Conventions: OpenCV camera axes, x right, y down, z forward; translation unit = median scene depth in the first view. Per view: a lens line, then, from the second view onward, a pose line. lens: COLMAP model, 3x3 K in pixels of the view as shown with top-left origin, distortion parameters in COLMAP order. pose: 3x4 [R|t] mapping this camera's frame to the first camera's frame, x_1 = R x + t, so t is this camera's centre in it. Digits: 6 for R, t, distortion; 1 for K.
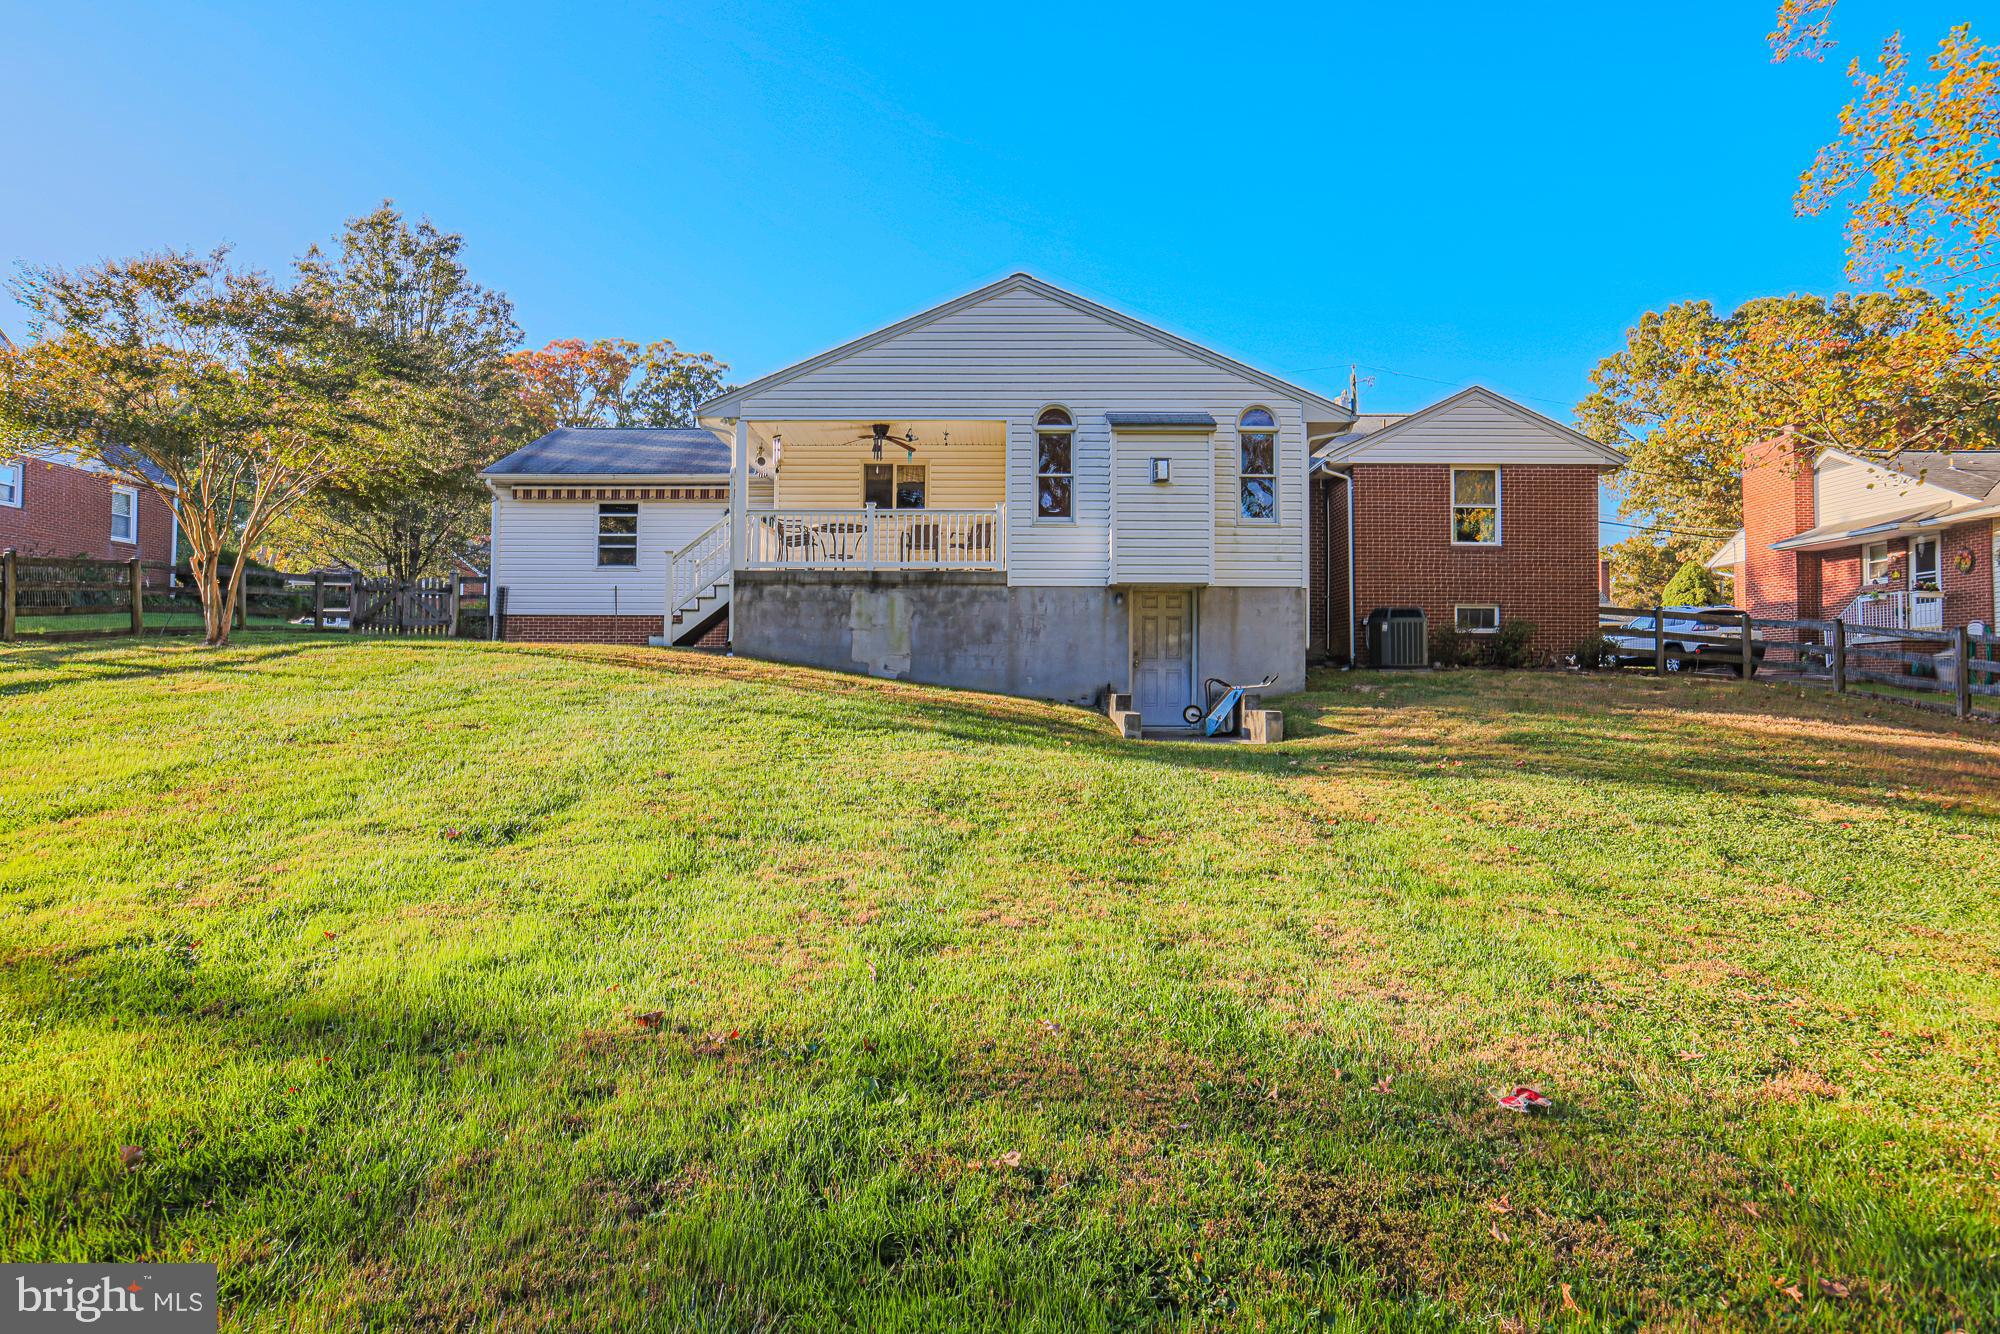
lens RADIAL K [[1199.8, 0, 999.5], [0, 1199.8, 665.2], [0, 0, 1]] dist [0.032760, 0.000470]
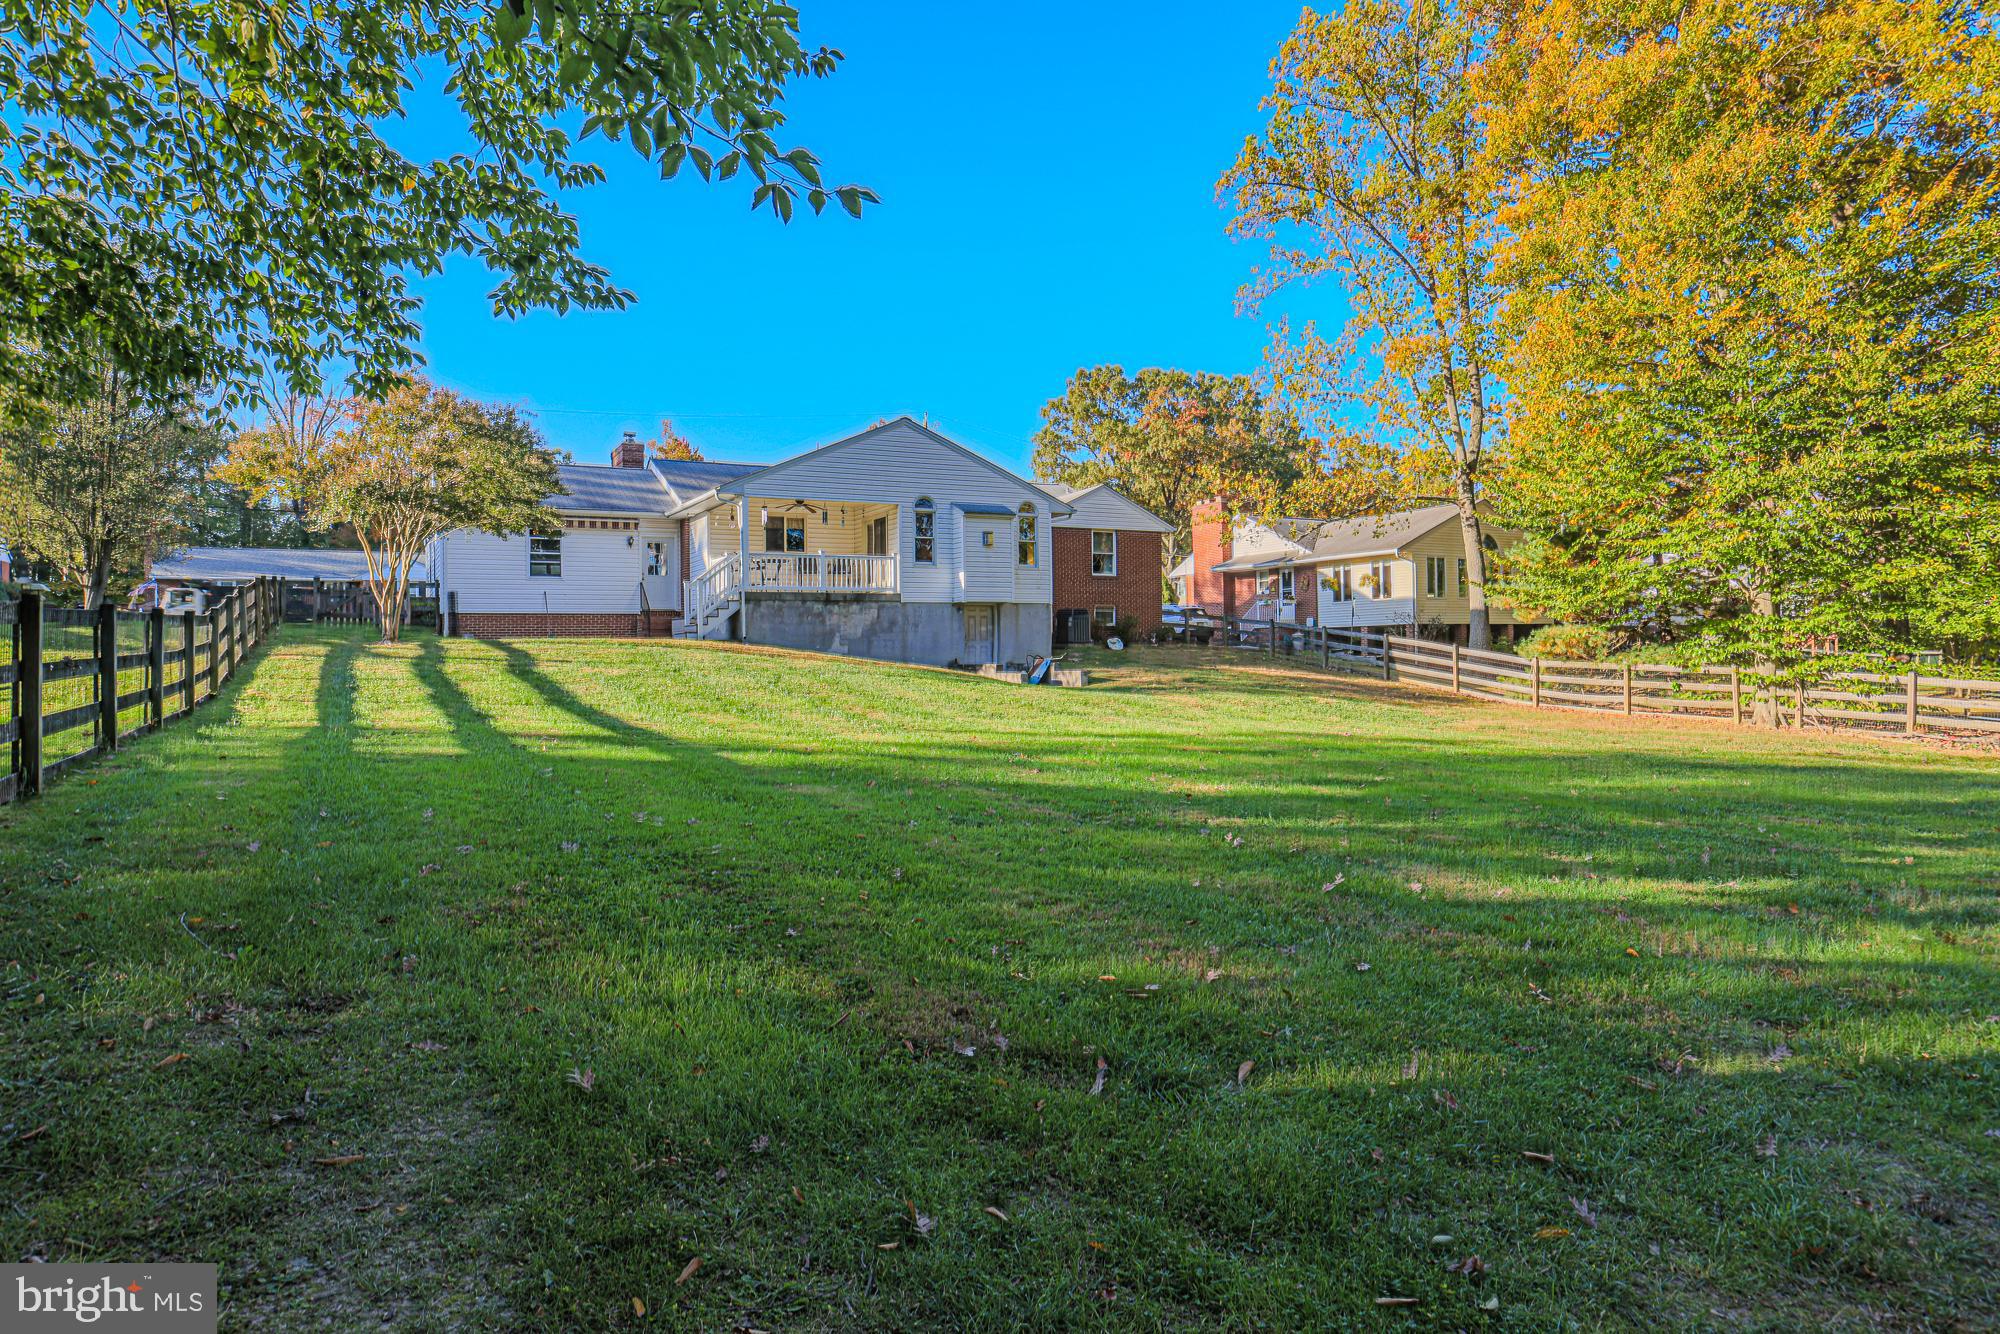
lens RADIAL K [[1199.8, 0, 999.5], [0, 1199.8, 665.2], [0, 0, 1]] dist [0.032760, 0.000470]
pose [[0.890398, -0.016494, 0.454884, -0.480534], [0.005036, 0.999639, 0.026388, -0.016573], [-0.455156, -0.021205, 0.890159, -0.424097]]
